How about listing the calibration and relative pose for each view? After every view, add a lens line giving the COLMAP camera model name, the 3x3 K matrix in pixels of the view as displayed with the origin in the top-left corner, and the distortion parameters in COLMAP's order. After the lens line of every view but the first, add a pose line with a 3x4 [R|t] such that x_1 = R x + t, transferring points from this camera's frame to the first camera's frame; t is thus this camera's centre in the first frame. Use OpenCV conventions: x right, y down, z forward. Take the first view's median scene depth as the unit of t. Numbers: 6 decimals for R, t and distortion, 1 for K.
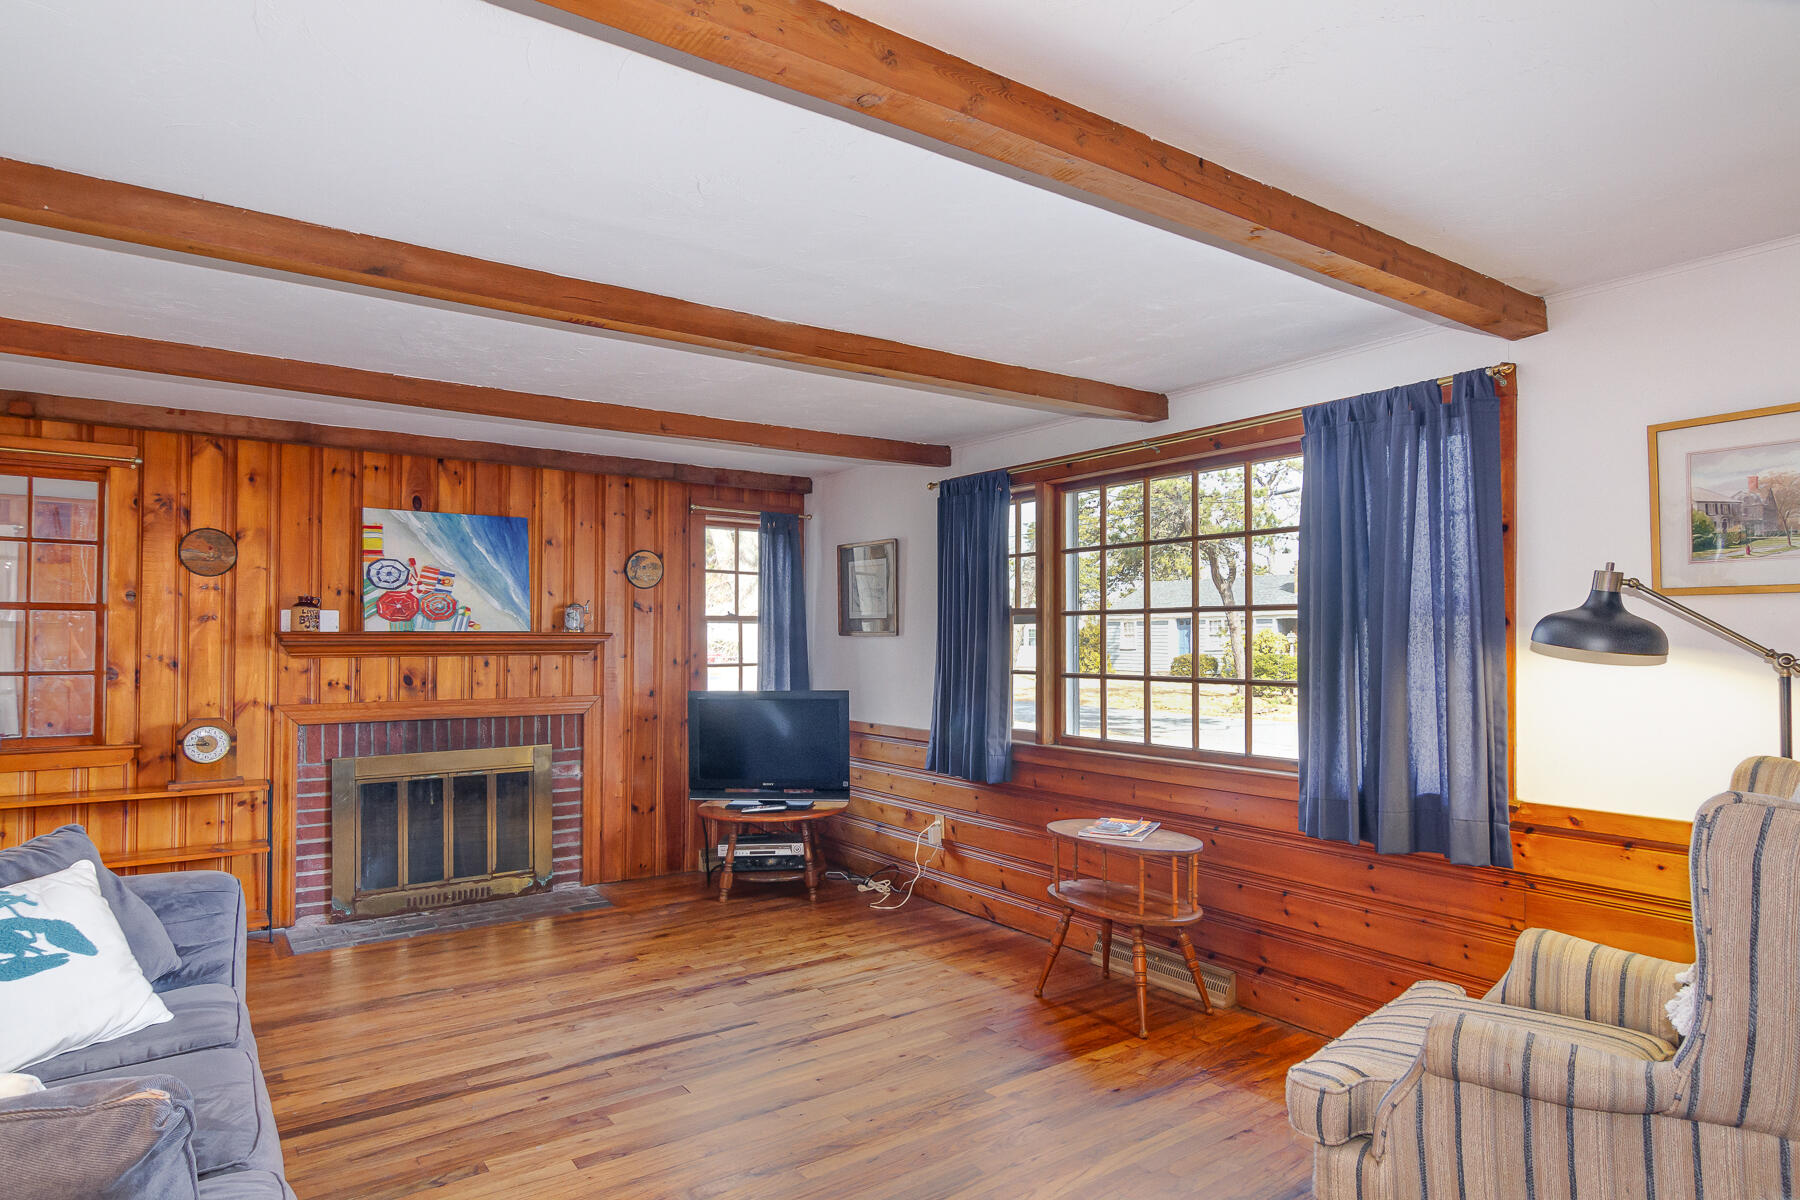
lens RADIAL K [[1035.5, 0, 938.6], [0, 1035.5, 634.8], [0, 0, 1]] dist [0.000760, 0.001432]
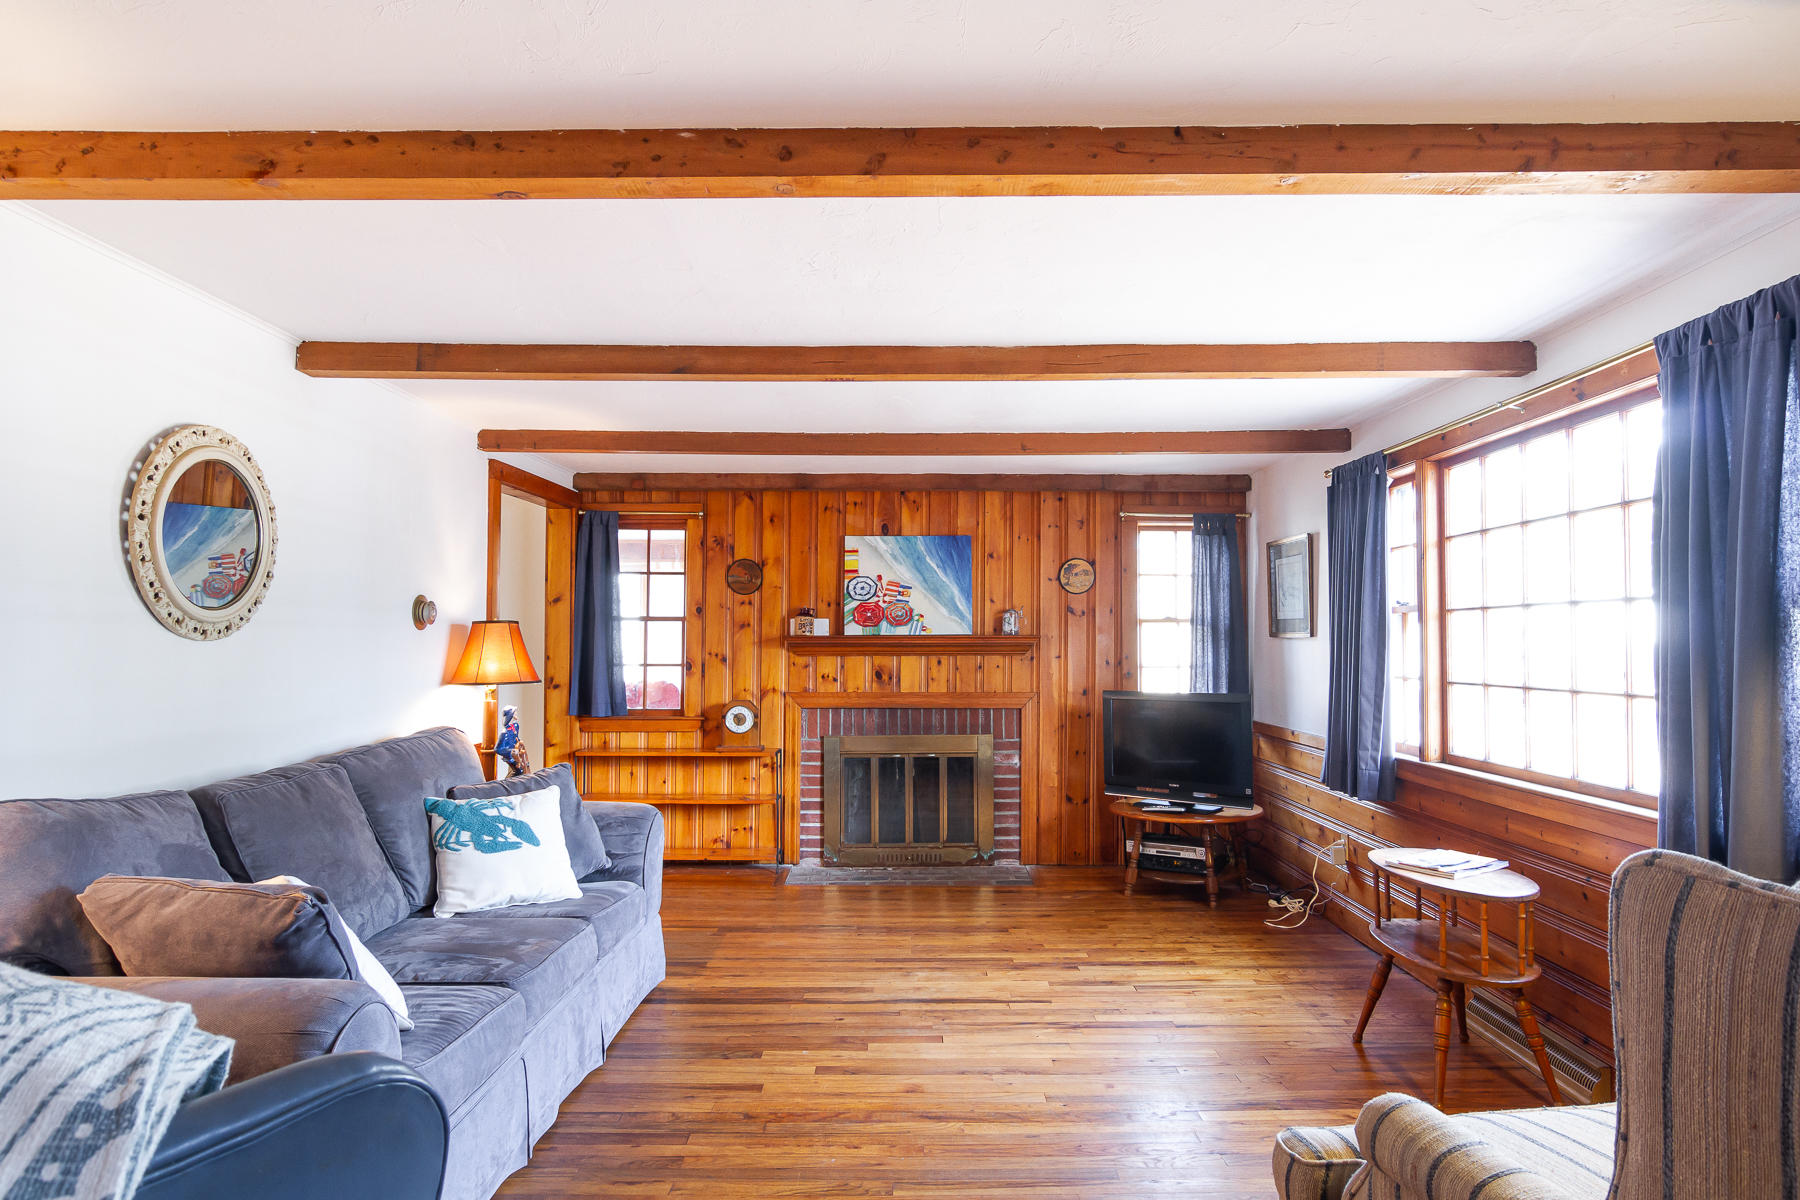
lens RADIAL K [[1033.3, 0, 902.9], [0, 1033.3, 622.6], [0, 0, 1]] dist [-0.001244, 0.000848]
pose [[0.803630, -0.012333, -0.595001, 0.242899], [0.003419, 0.999864, -0.016107, 0.001893], [0.595119, 0.010910, 0.803563, 0.040576]]
